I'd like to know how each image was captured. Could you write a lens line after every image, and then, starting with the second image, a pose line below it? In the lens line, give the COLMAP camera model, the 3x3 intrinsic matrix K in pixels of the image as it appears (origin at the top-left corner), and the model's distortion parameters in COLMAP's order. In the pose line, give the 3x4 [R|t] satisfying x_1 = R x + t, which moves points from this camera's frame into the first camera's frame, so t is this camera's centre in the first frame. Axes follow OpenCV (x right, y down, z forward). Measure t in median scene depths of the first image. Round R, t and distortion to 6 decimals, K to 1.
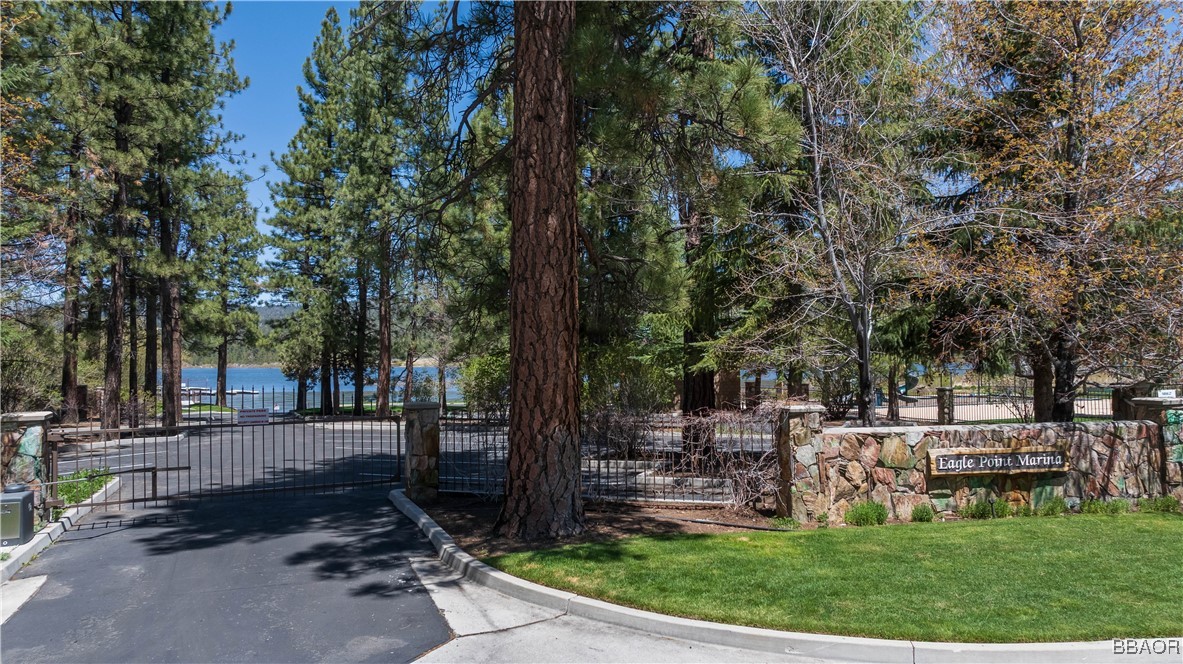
lens RADIAL K [[828.3, 0, 588.2], [0, 828.3, 327.7], [0, 0, 1]] dist [-0.018092, 0.012475]
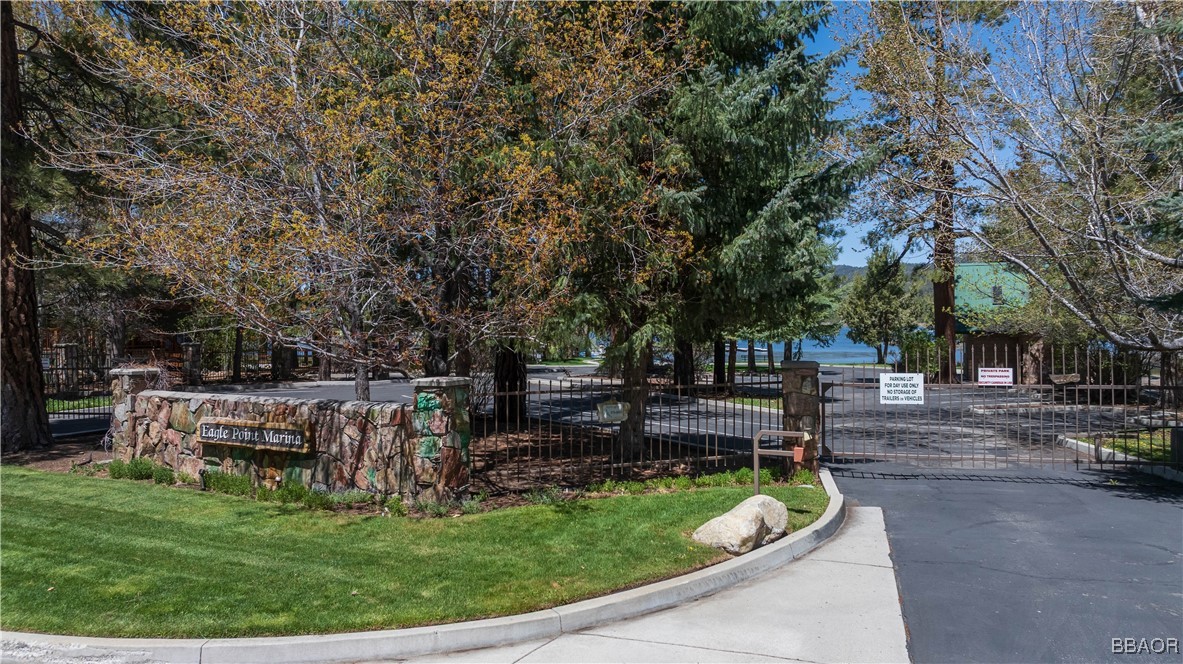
lens RADIAL K [[828.3, 0, 608.8], [0, 828.3, 361.5], [0, 0, 1]] dist [-0.018092, 0.012475]
pose [[0.781901, 0.023406, -0.622963, 1.416820], [0.010823, 0.998635, 0.051105, 0.031841], [0.623308, -0.046701, 0.780580, 0.510352]]
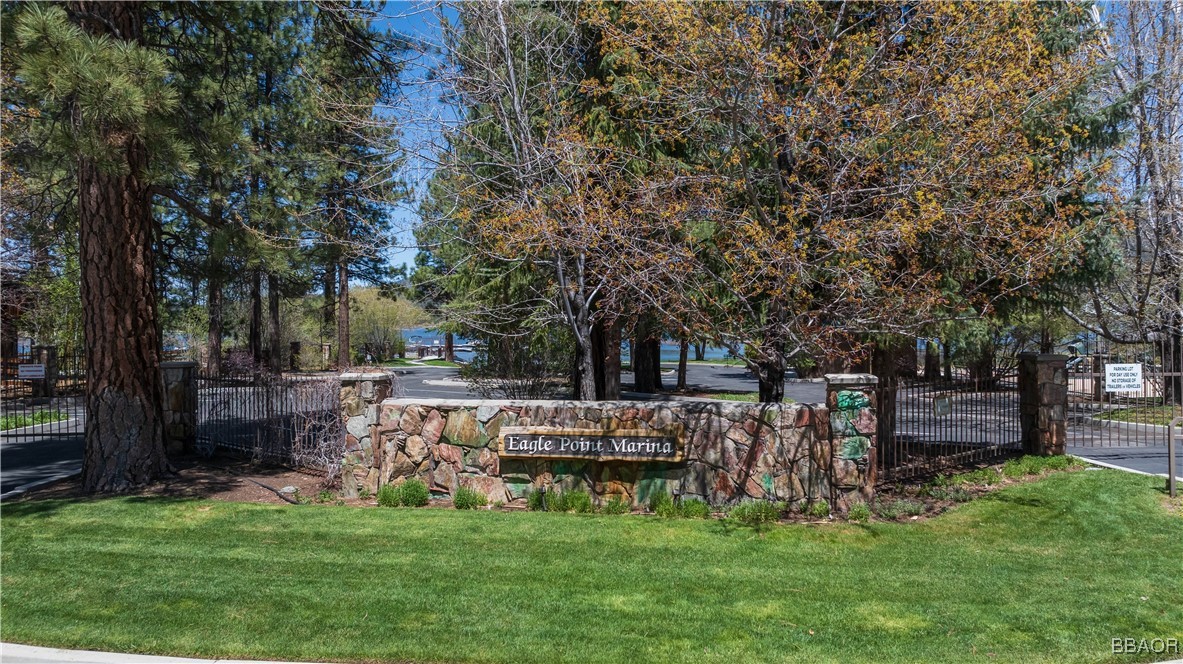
lens RADIAL K [[828.3, 0, 592.6], [0, 828.3, 342.3], [0, 0, 1]] dist [-0.018092, 0.012475]
pose [[0.934610, 0.003231, -0.355660, 0.799277], [0.008398, 0.999480, 0.031148, 0.030994], [0.355575, -0.032098, 0.934096, 0.215677]]
